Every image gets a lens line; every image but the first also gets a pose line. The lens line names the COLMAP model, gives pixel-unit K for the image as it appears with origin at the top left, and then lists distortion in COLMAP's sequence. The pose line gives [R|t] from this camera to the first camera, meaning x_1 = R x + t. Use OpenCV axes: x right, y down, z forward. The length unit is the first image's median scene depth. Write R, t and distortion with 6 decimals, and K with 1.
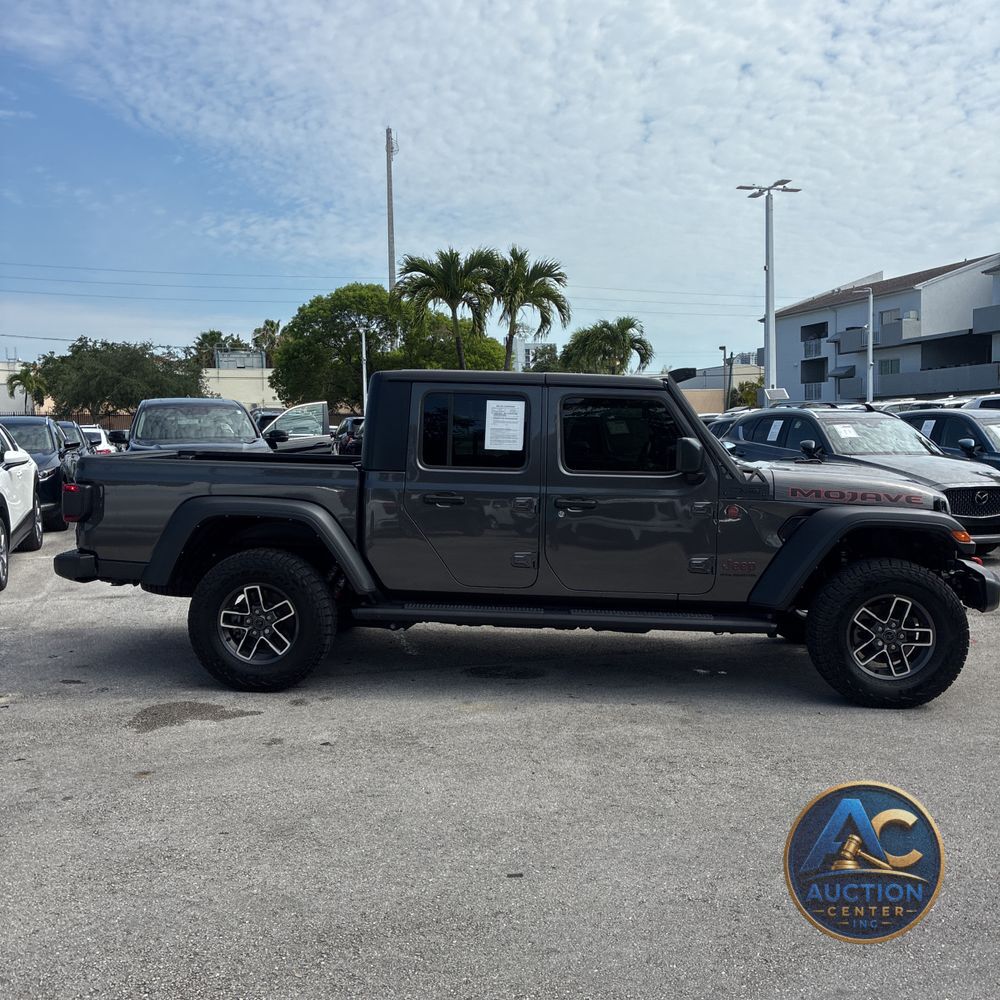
lens RADIAL K [[999.8, 0, 477.0], [0, 999.8, 500.8], [0, 0, 1]] dist [0.017100, 0.010725]
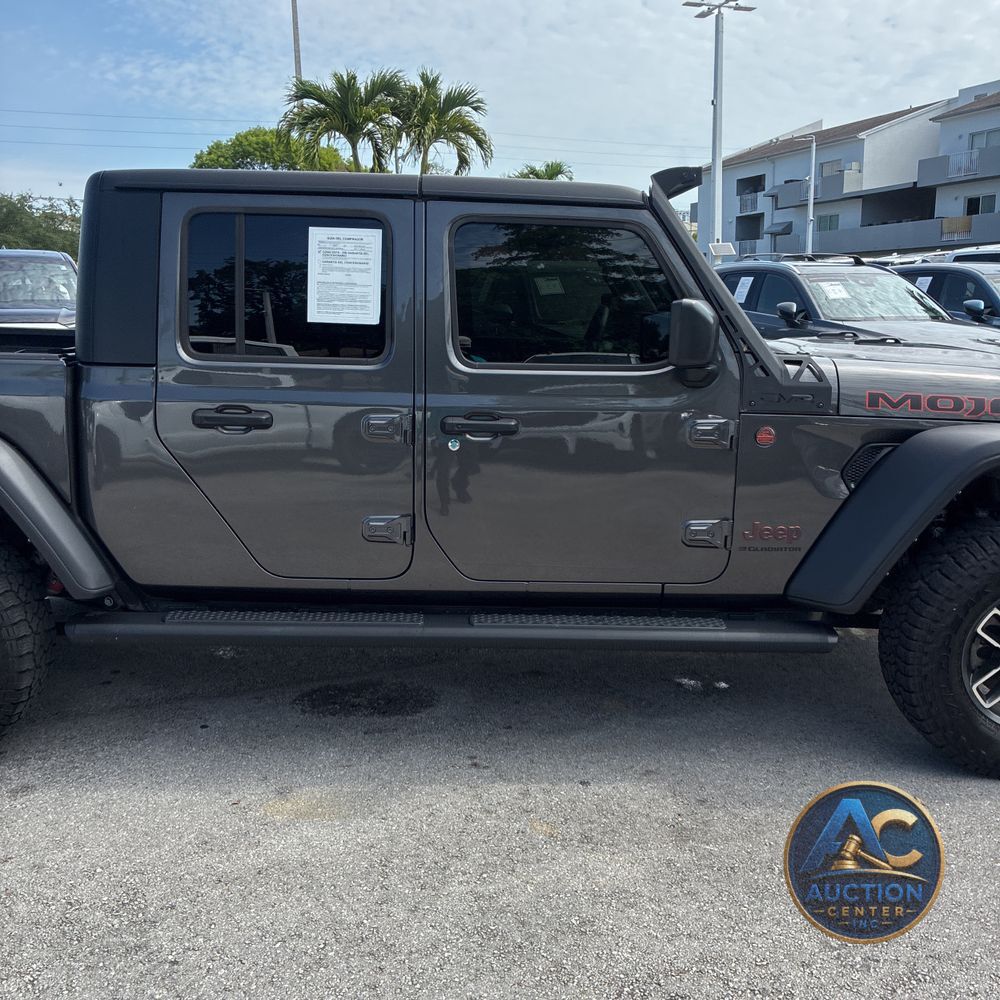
lens RADIAL K [[1015.7, 0, 479.3], [0, 1015.7, 498.0], [0, 0, 1]] dist [0.006335, -0.000460]
pose [[0.997067, -0.017483, 0.074504, 0.013444], [0.007723, 0.991571, 0.129331, -0.006692], [-0.076137, -0.128377, 0.988799, 0.106568]]
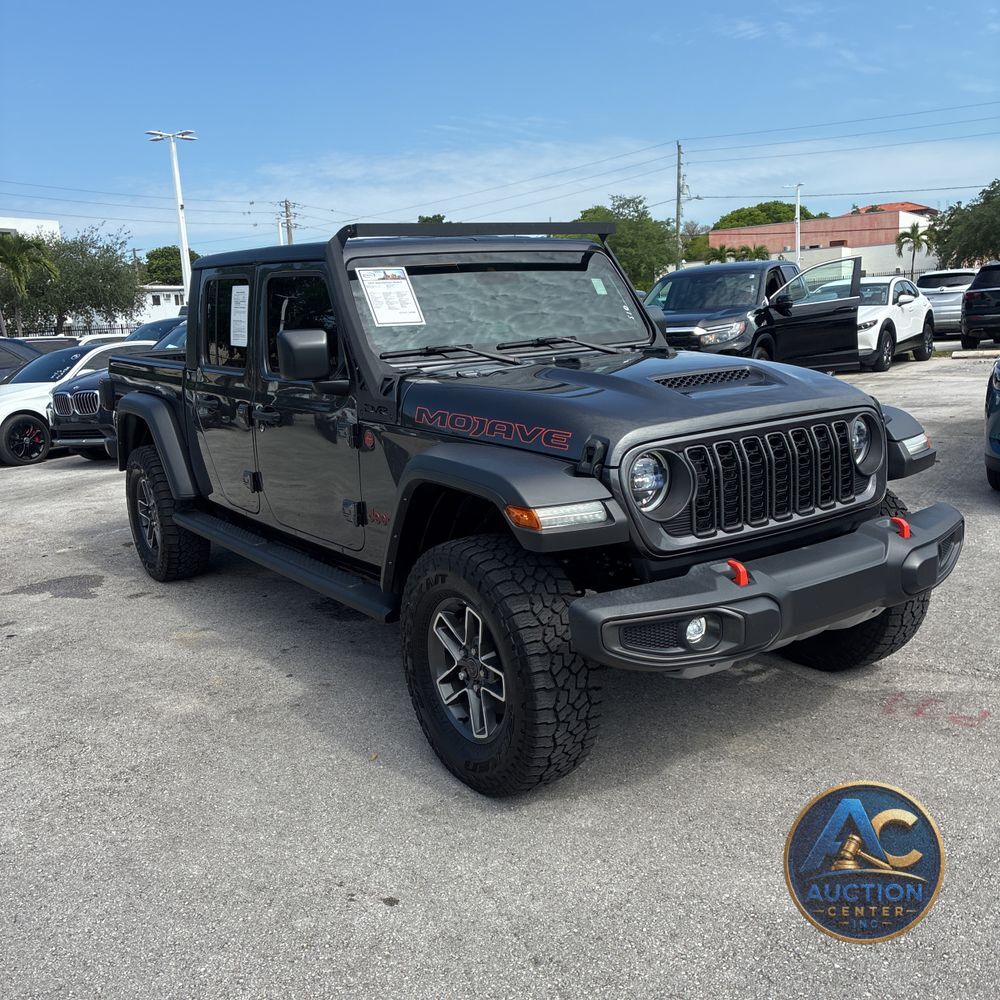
lens RADIAL K [[995.4, 0, 502.2], [0, 995.4, 520.1], [0, 0, 1]] dist [0.041573, -0.010081]
pose [[0.642772, 0.124408, -0.755888, 0.194085], [-0.003089, 0.987138, 0.159842, -0.009887], [0.766051, -0.100407, 0.634889, 0.148103]]
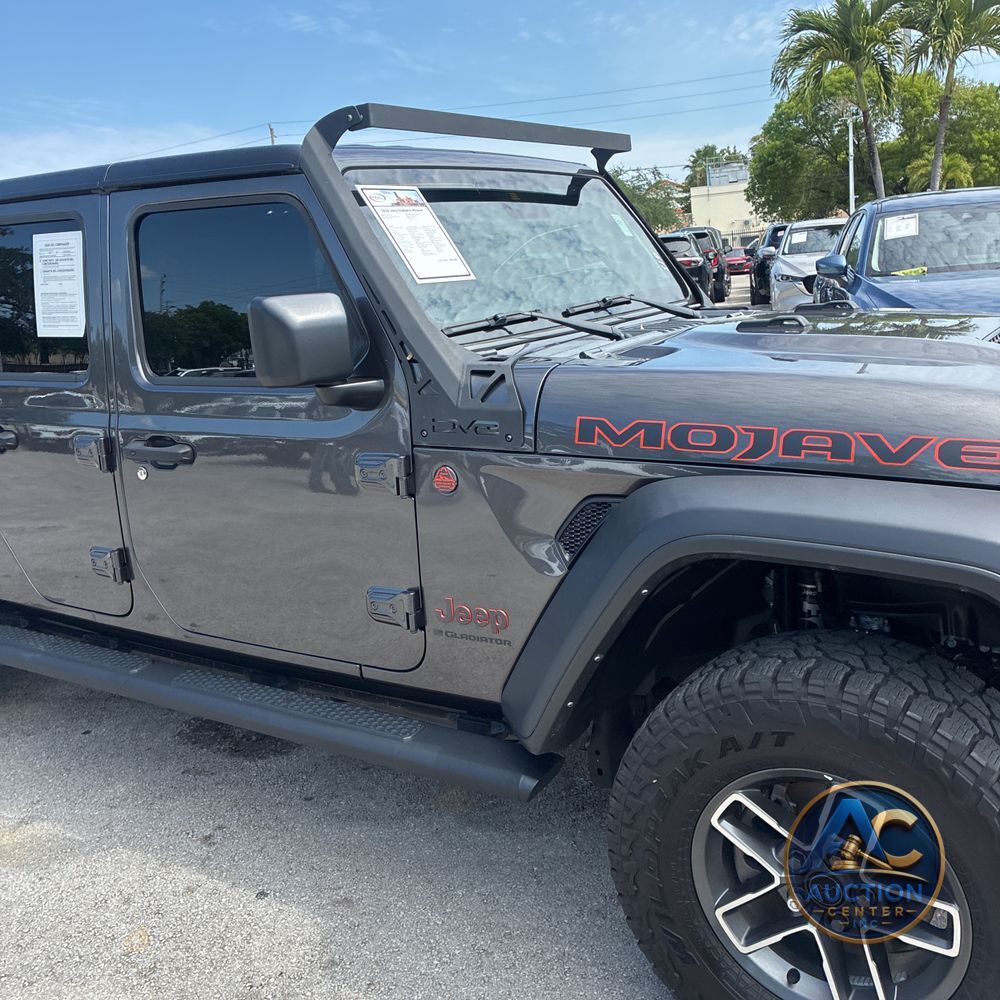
lens RADIAL K [[999.8, 0, 477.0], [0, 999.8, 500.8], [0, 0, 1]] dist [0.017100, 0.010725]
pose [[0.876099, 0.034550, -0.480891, 0.104994], [0.049414, 0.985742, 0.160845, -0.009741], [0.479592, -0.164679, 0.861901, 0.157249]]
